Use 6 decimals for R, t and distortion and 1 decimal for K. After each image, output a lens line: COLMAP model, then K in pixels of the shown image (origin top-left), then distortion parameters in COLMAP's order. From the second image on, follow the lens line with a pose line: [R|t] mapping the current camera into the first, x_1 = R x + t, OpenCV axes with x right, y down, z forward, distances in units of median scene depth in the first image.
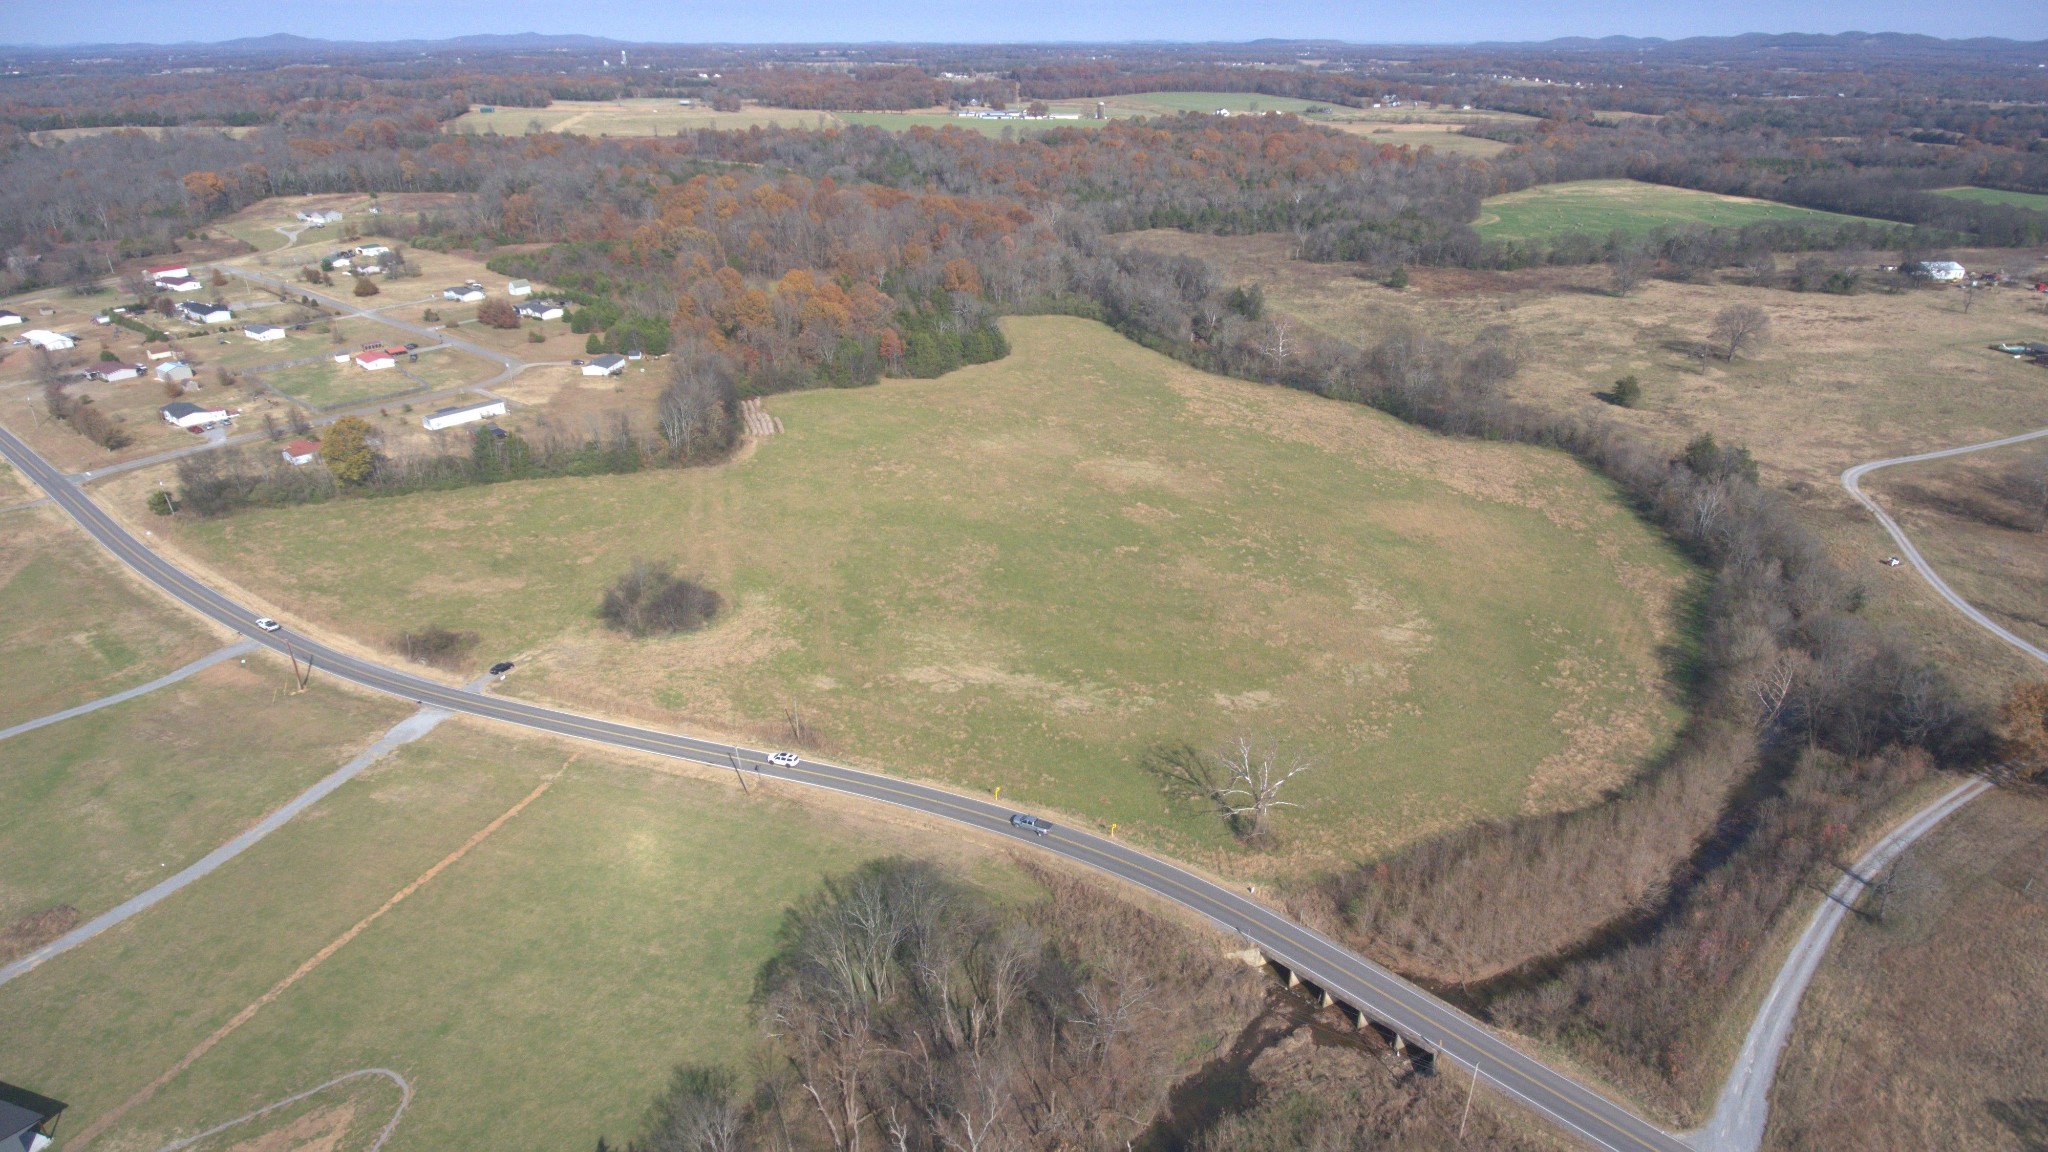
lens RADIAL K [[1196.3, 0, 1049.7], [0, 1196.3, 595.6], [0, 0, 1]] dist [-0.023794, 0.002537]
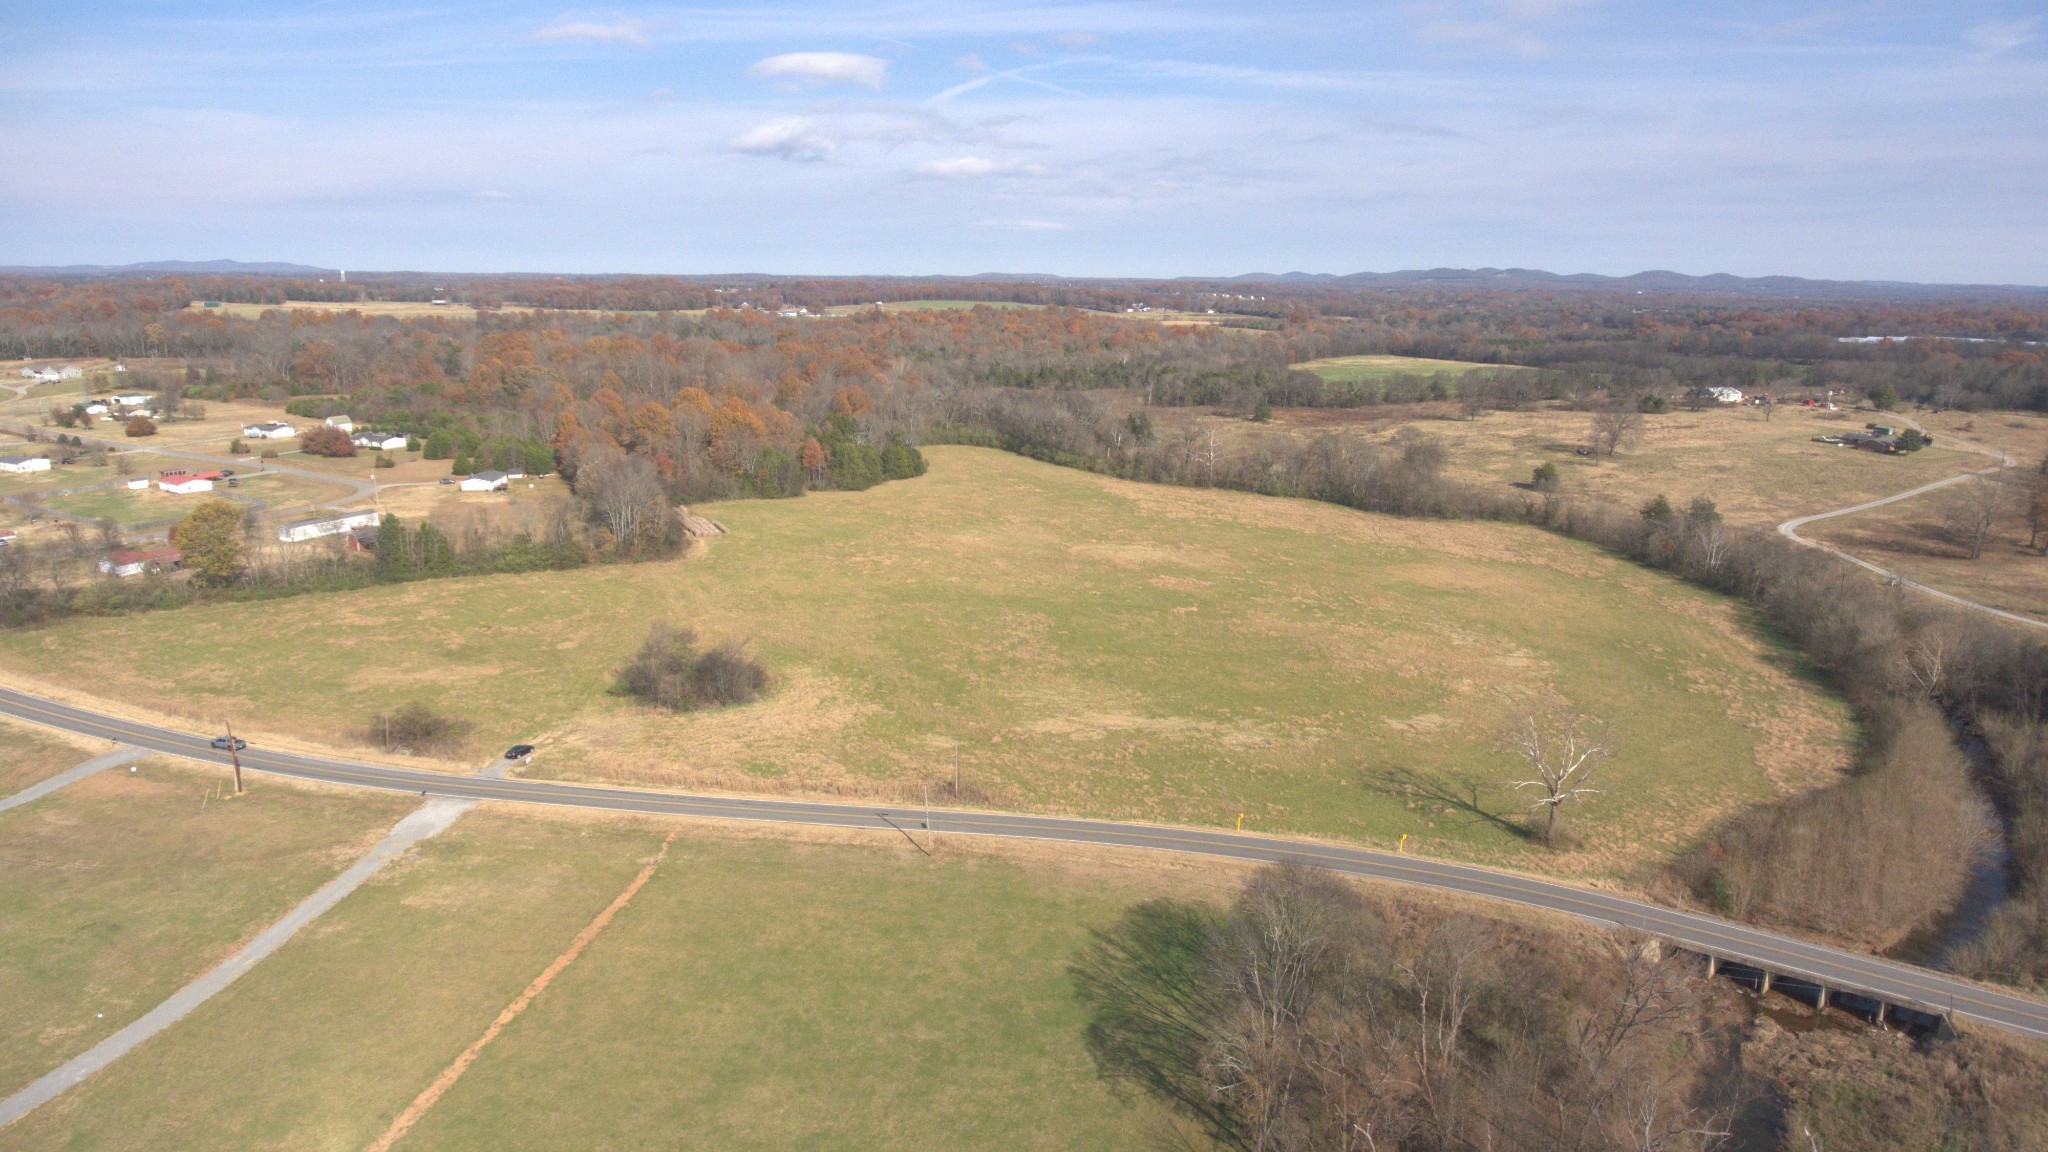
lens RADIAL K [[1196.3, 0, 1049.7], [0, 1196.3, 595.6], [0, 0, 1]] dist [-0.023794, 0.002537]
pose [[0.976419, -0.045083, 0.211123, -0.218783], [0.081323, 0.982723, -0.166260, 0.090081], [-0.199980, 0.179509, 0.963216, 0.136773]]
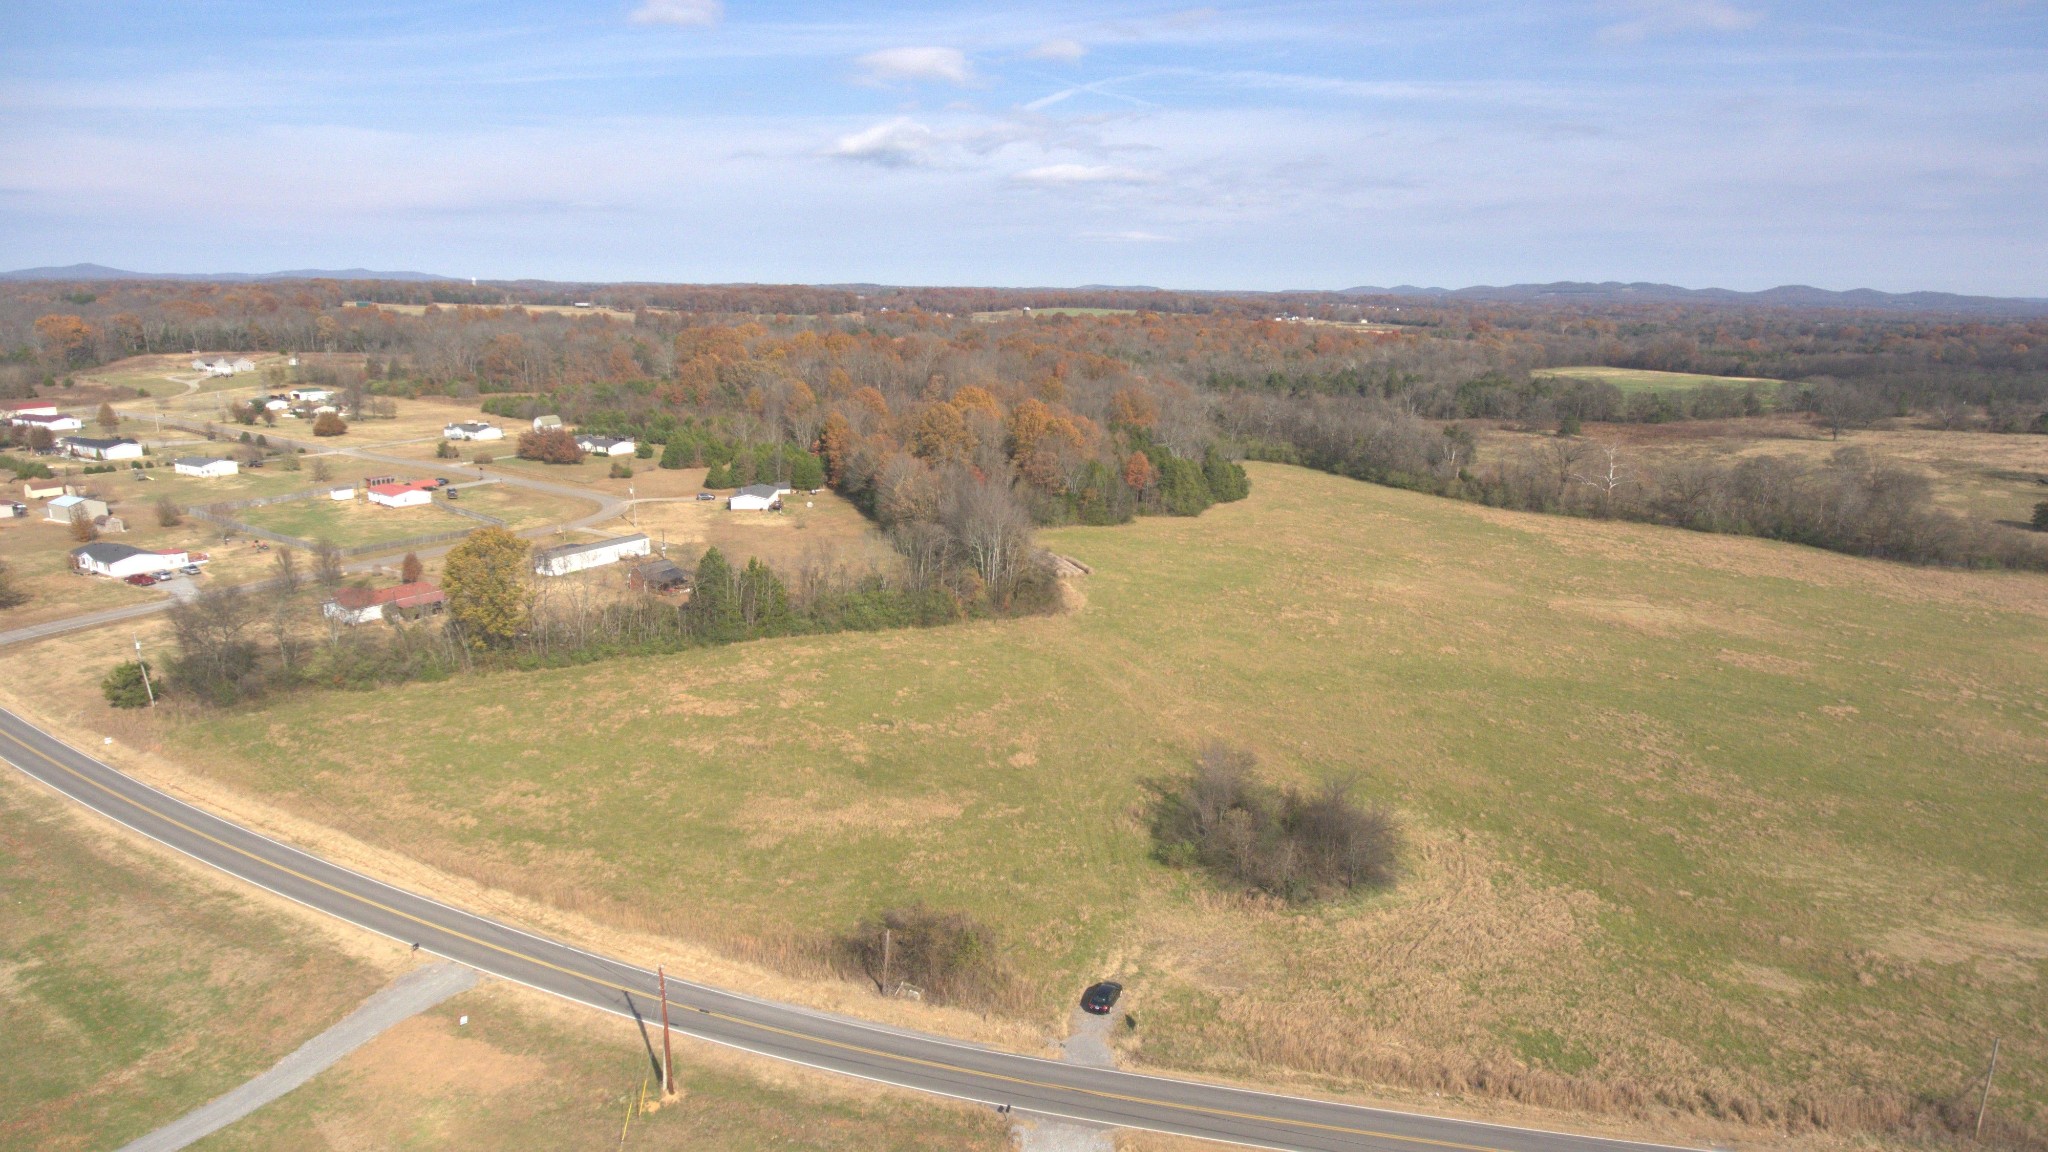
lens RADIAL K [[1196.3, 0, 1049.7], [0, 1196.3, 595.6], [0, 0, 1]] dist [-0.023794, 0.002537]
pose [[0.990297, -0.020240, 0.137484, -0.412788], [0.045223, 0.982423, -0.181107, -0.003904], [-0.131402, 0.185567, 0.973806, 0.423131]]
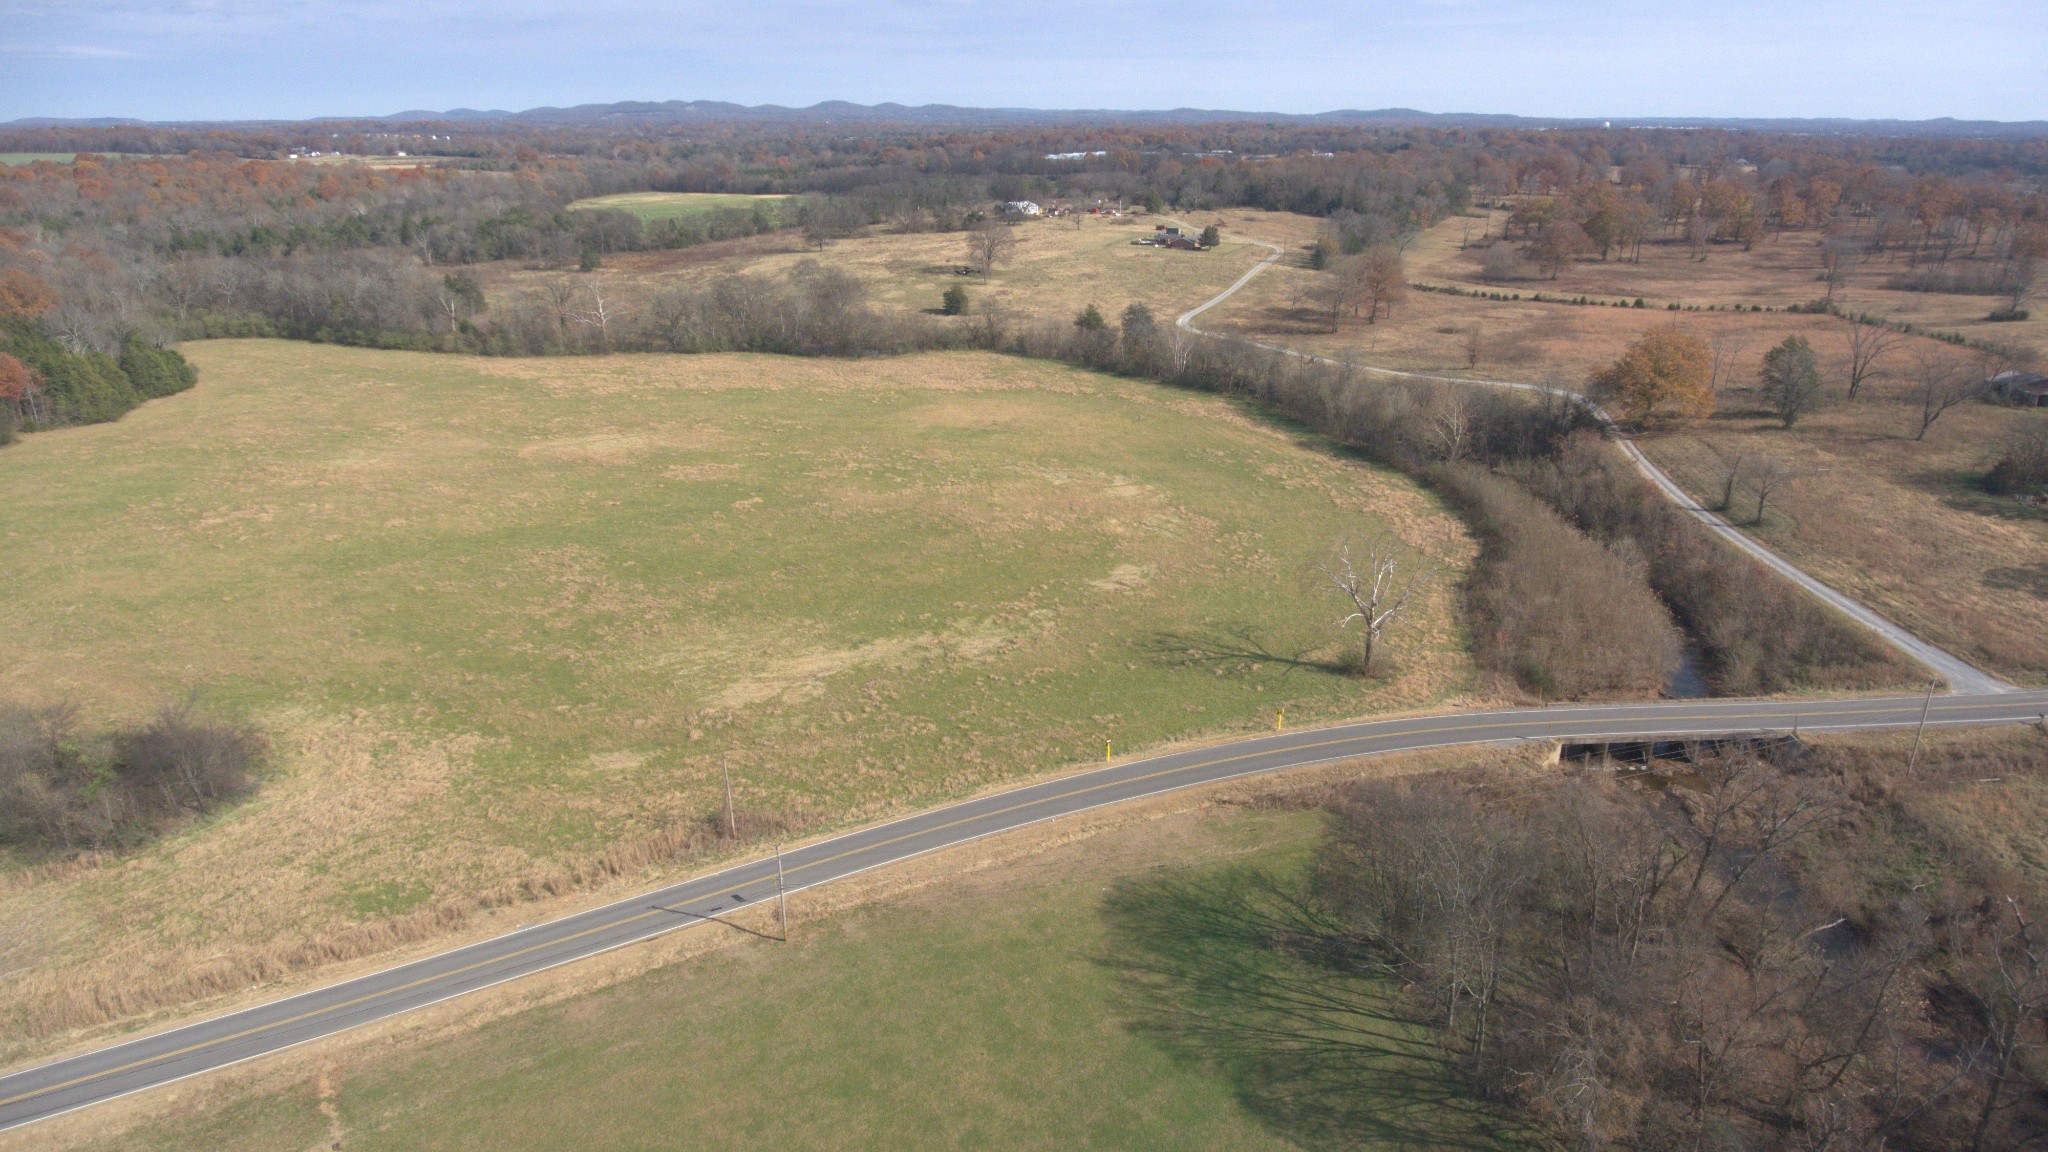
lens RADIAL K [[1196.3, 0, 1049.7], [0, 1196.3, 595.6], [0, 0, 1]] dist [-0.023794, 0.002537]
pose [[0.661850, -0.279246, 0.695684, -0.323500], [0.317314, 0.945148, 0.077499, 0.016132], [-0.679166, 0.169458, 0.714155, 0.350464]]
